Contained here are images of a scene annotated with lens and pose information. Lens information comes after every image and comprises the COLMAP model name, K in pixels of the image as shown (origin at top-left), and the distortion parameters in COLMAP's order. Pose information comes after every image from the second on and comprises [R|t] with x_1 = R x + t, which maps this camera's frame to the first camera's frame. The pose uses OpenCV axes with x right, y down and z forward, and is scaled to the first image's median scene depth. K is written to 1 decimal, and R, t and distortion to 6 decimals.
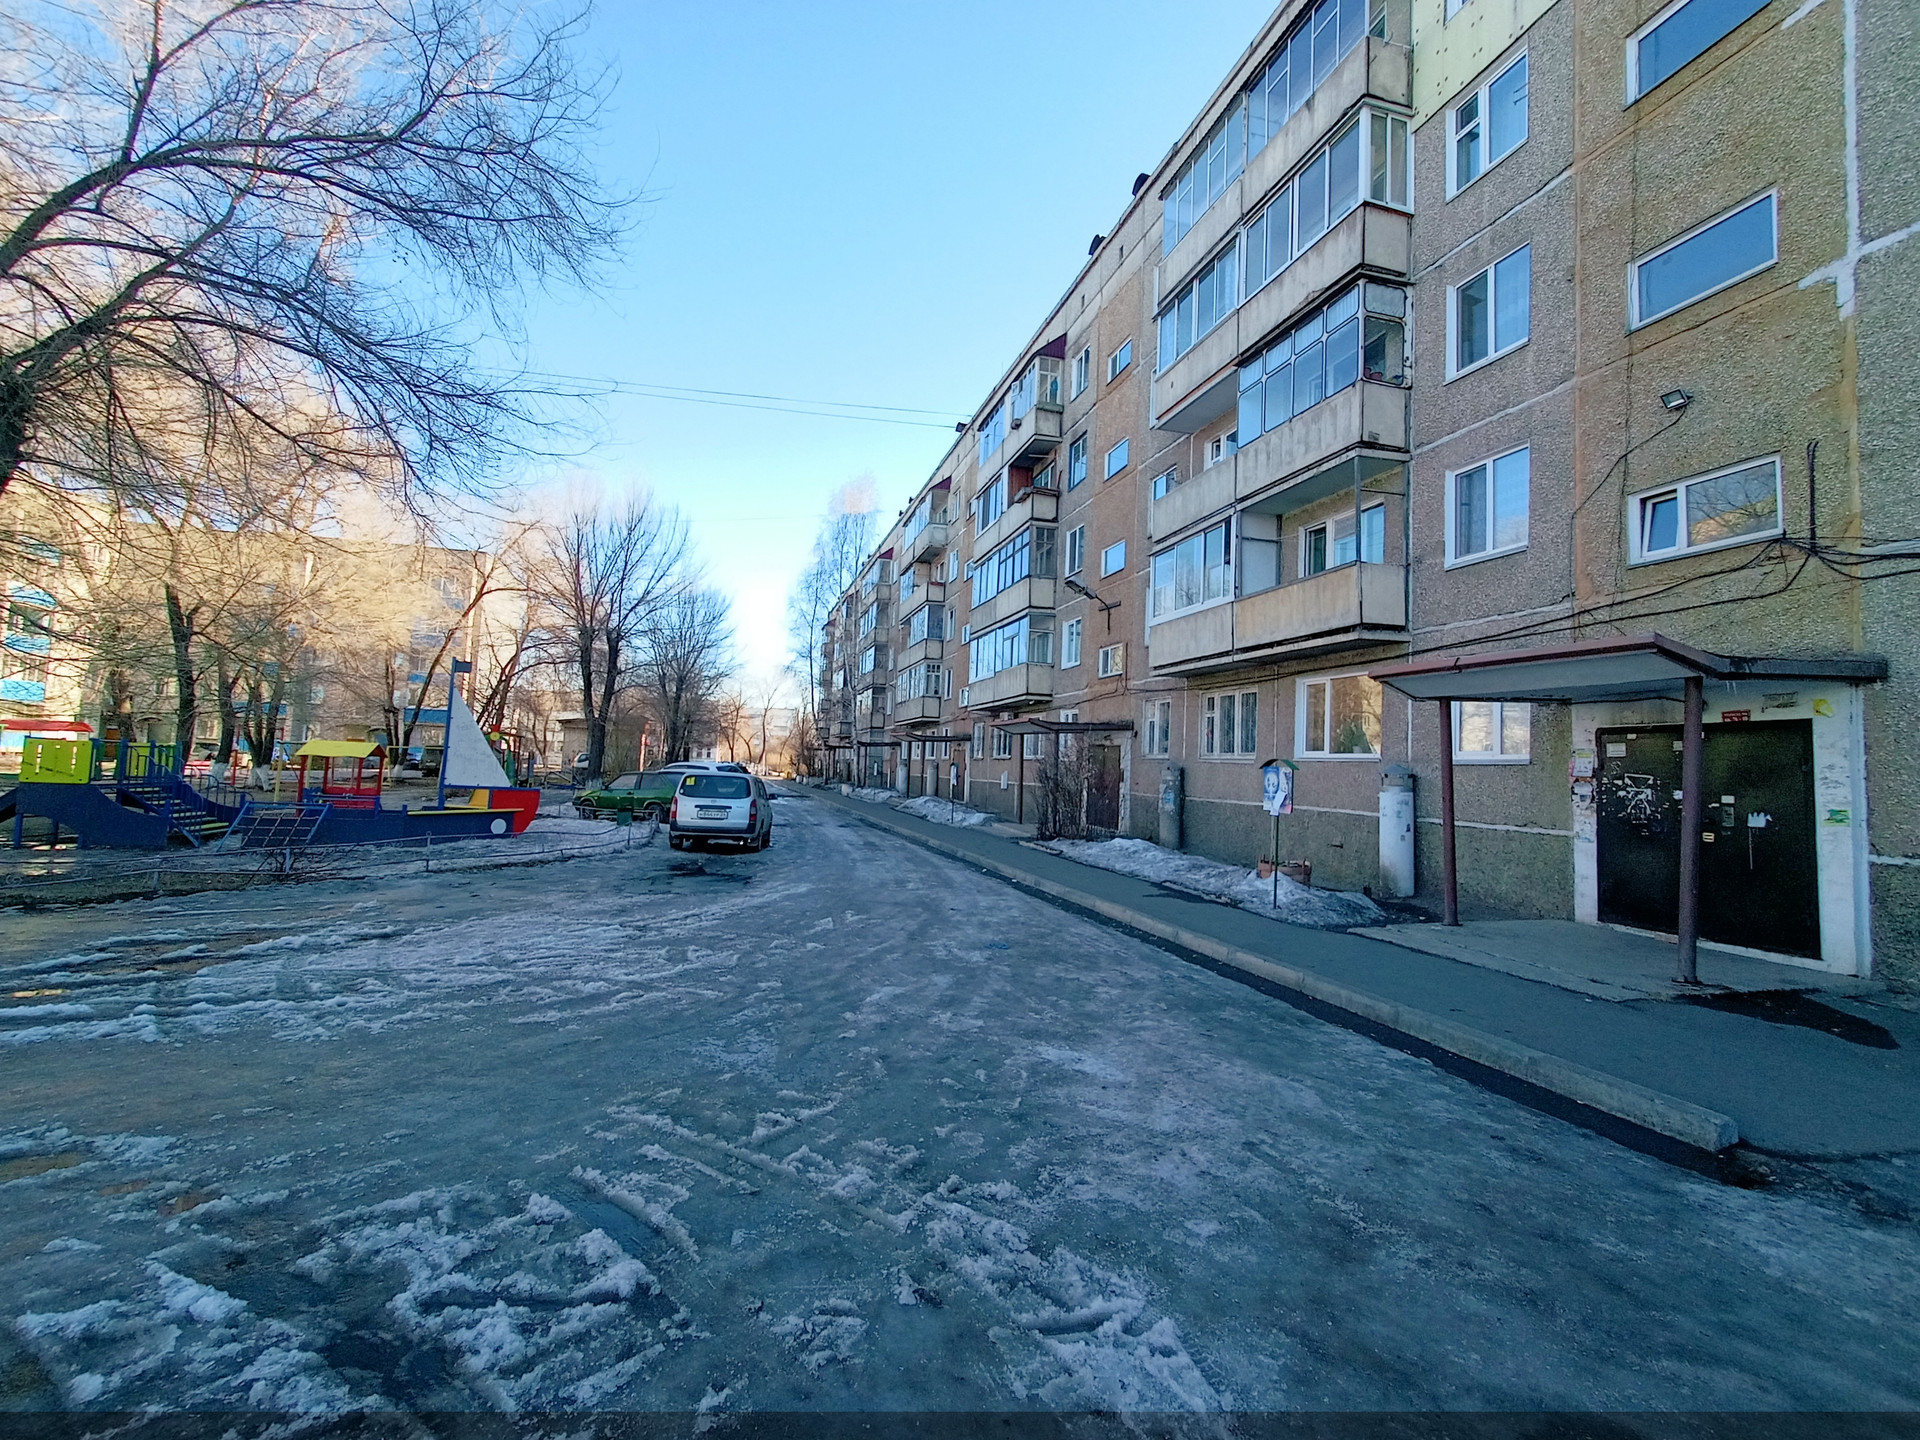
lens RADIAL K [[860.4, 0, 963.8], [0, 860.4, 703.2], [0, 0, 1]] dist [-0.008705, 0.007207]
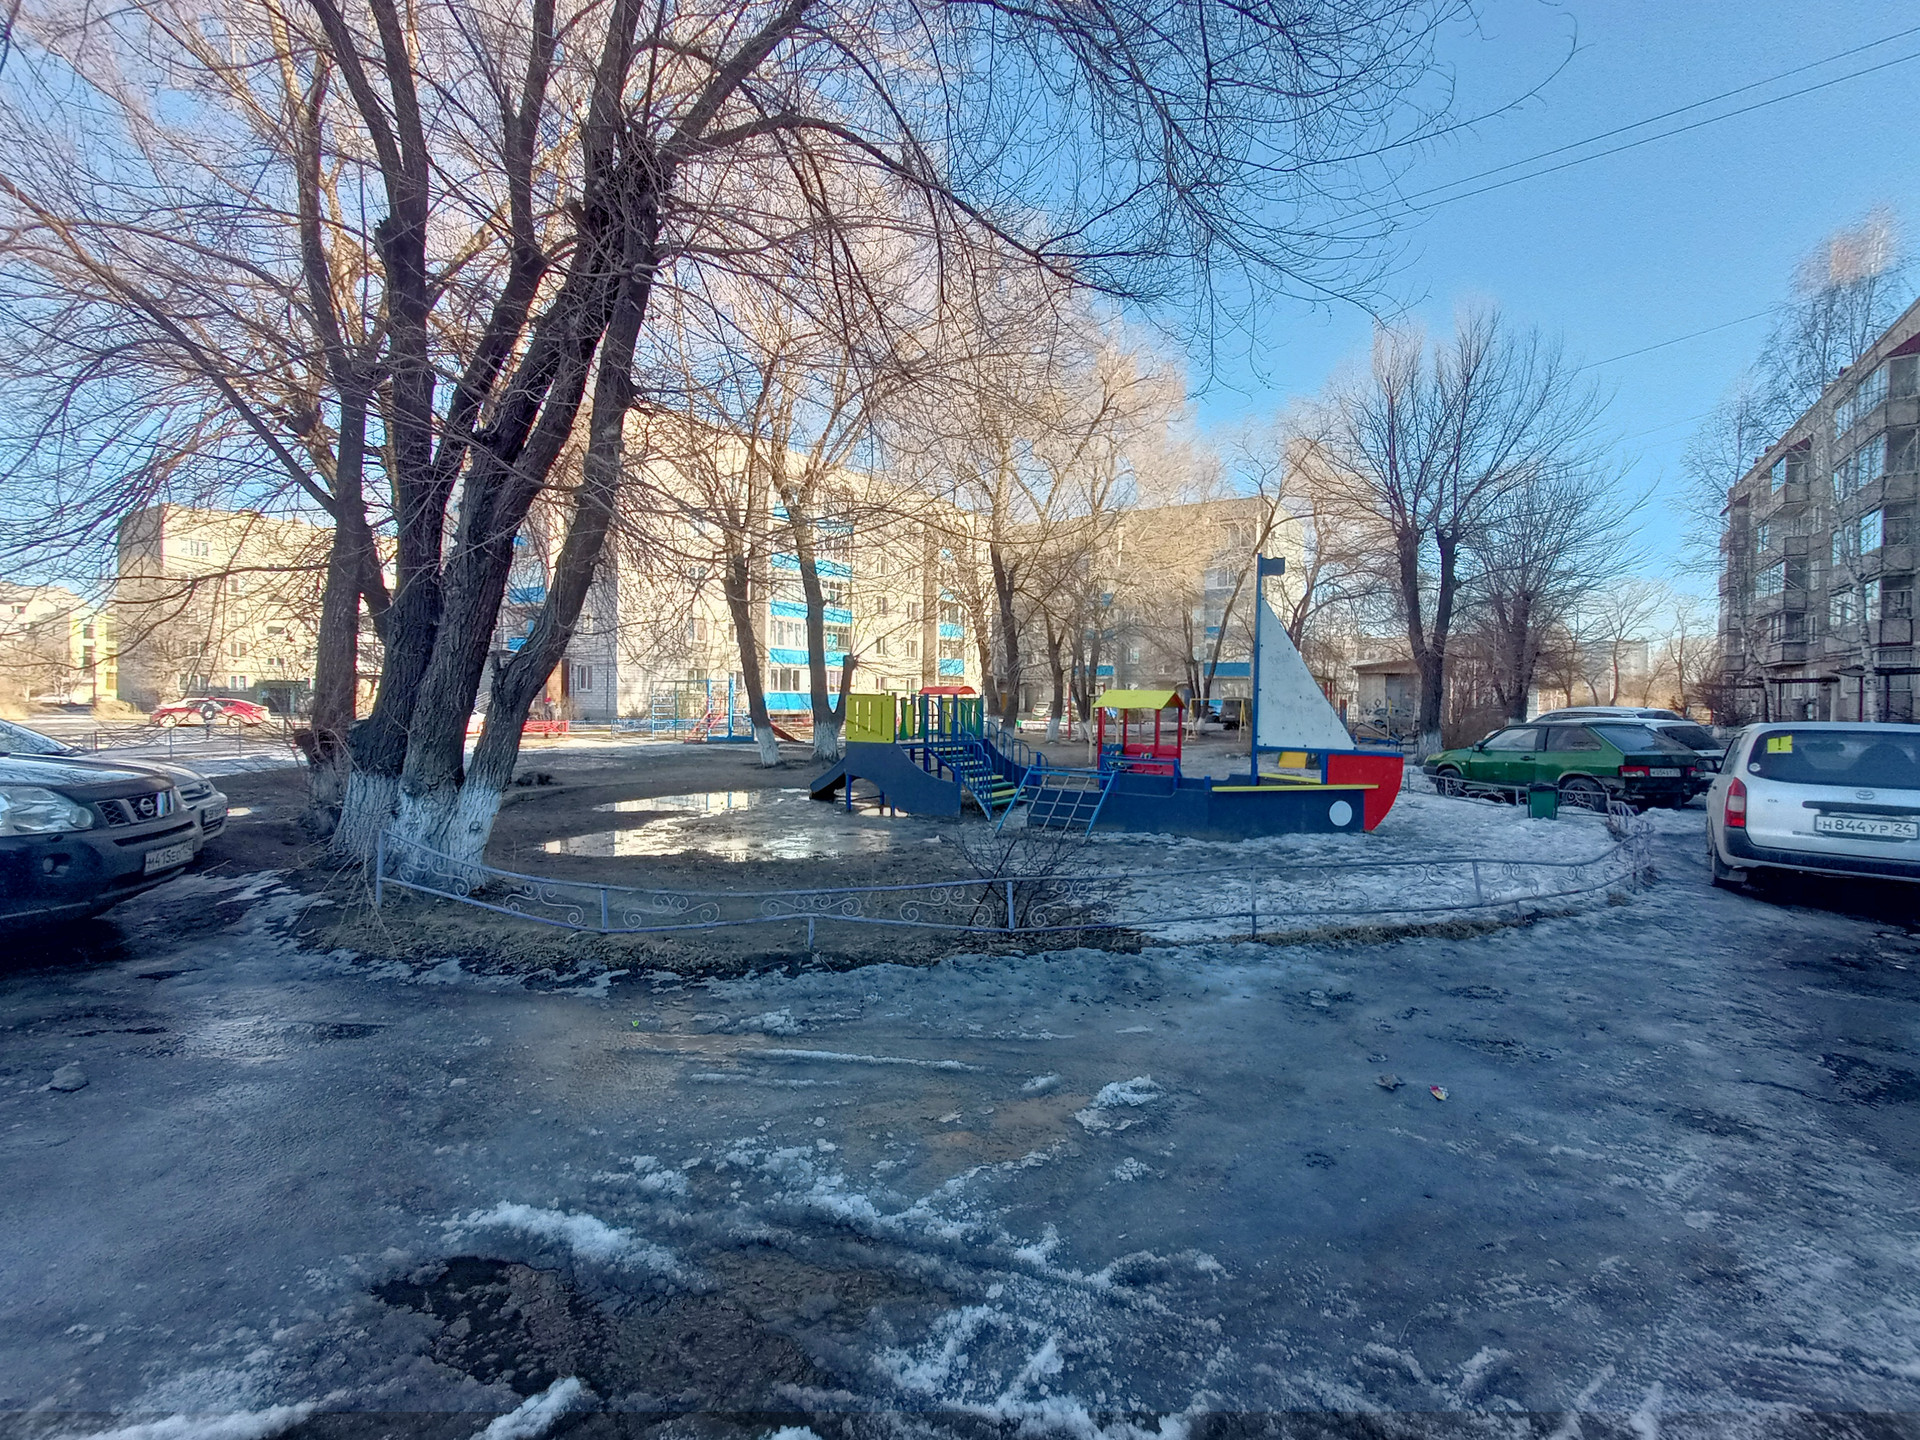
lens RADIAL K [[860.4, 0, 963.8], [0, 860.4, 703.2], [0, 0, 1]] dist [-0.008705, 0.007207]
pose [[0.657762, -0.025496, -0.752794, -0.136157], [0.068365, 0.997323, 0.025957, 0.015761], [0.750117, -0.068538, 0.657744, 0.212169]]
